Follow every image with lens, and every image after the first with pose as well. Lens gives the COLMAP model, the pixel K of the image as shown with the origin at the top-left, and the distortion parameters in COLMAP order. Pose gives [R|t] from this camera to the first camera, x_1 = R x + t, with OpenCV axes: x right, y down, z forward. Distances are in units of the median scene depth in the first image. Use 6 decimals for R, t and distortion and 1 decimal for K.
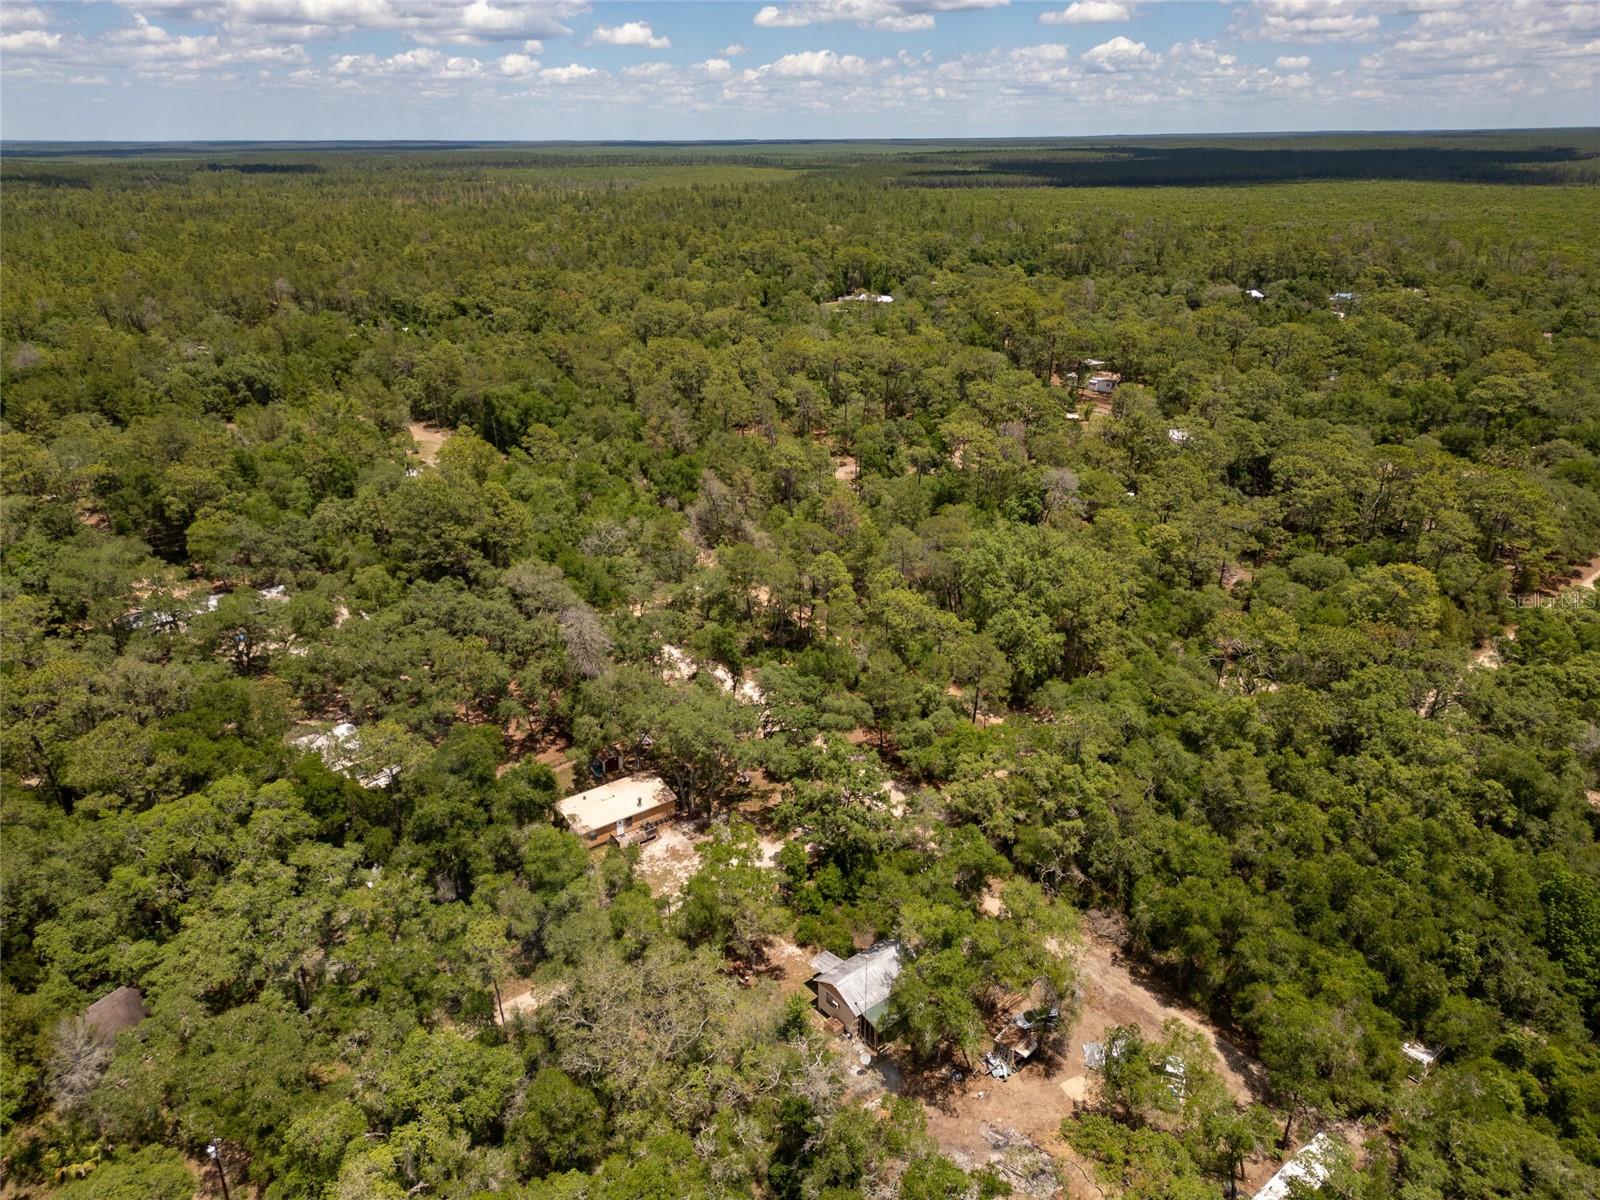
lens RADIAL K [[1124.8, 0, 800.0], [0, 1124.8, 600.0], [0, 0, 1]] dist [0.079887, -0.066695]
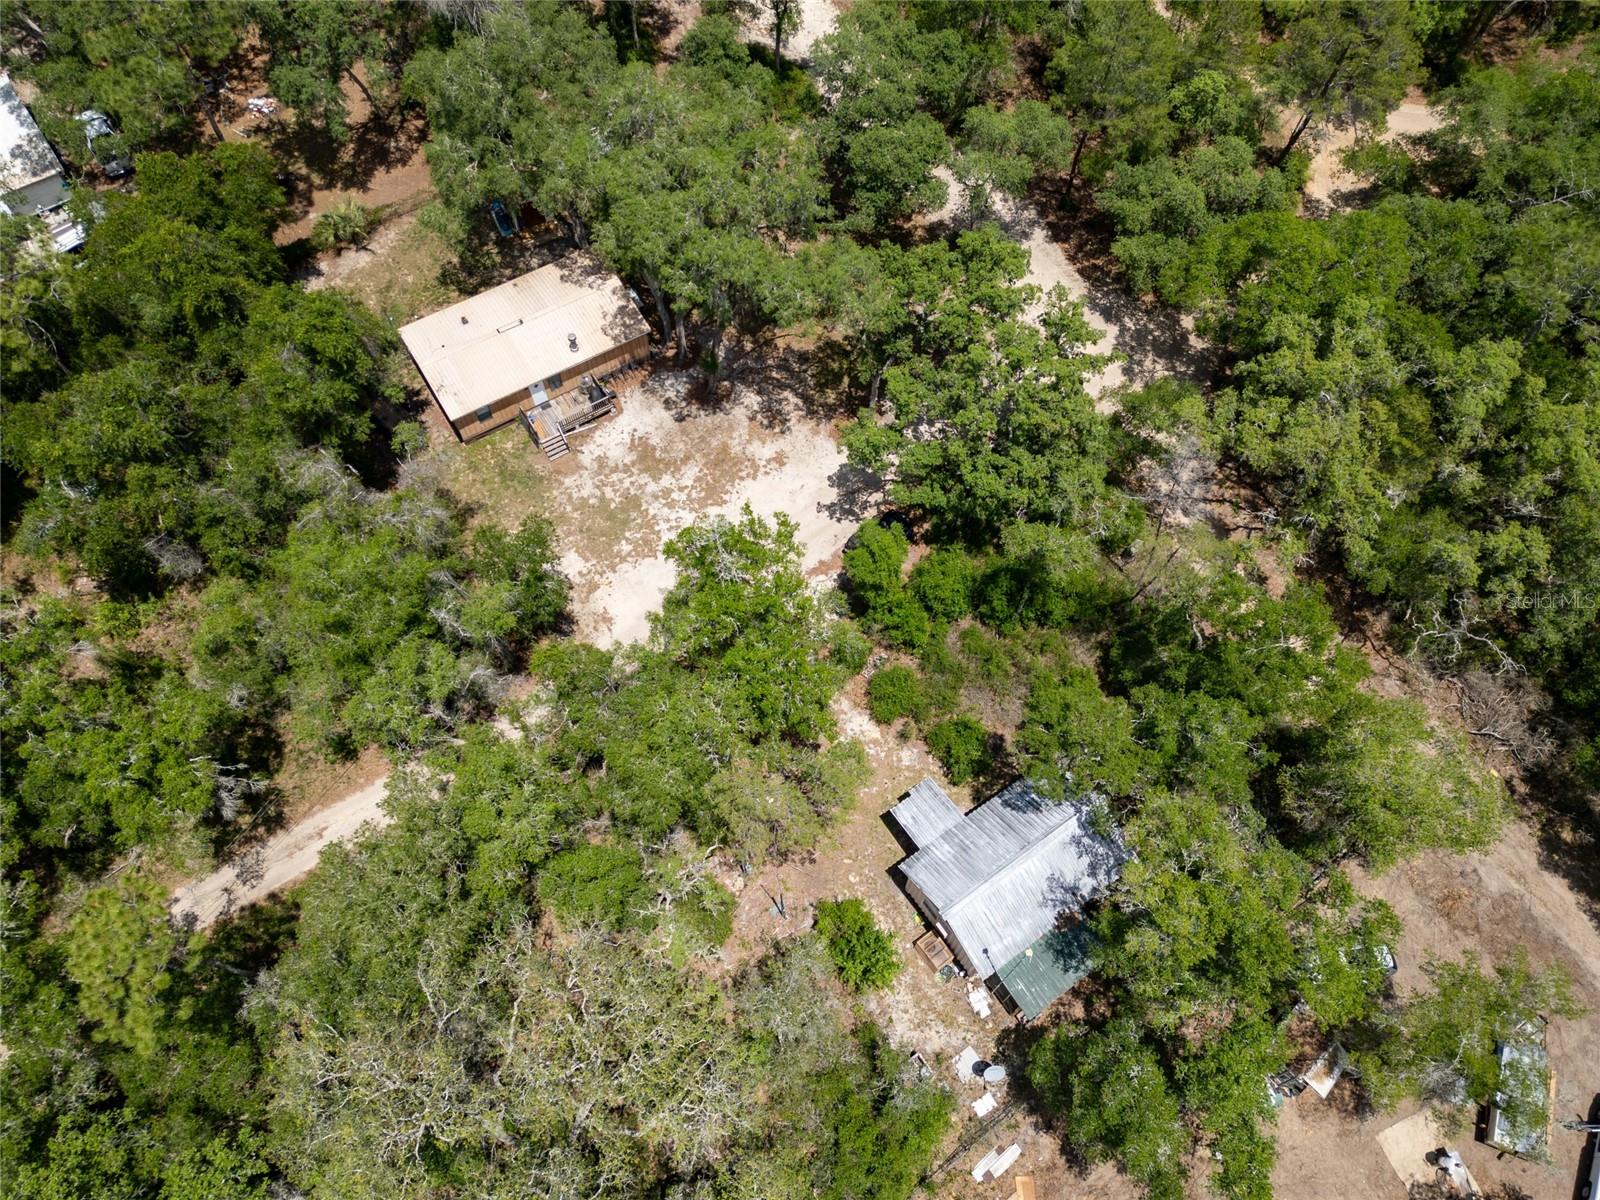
lens RADIAL K [[1124.8, 0, 800.0], [0, 1124.8, 600.0], [0, 0, 1]] dist [0.079887, -0.066695]
pose [[0.996896, 0.070746, -0.034551, -0.018440], [-0.033109, 0.774847, 0.631281, -0.050100], [0.071432, -0.628178, 0.774784, 0.554876]]
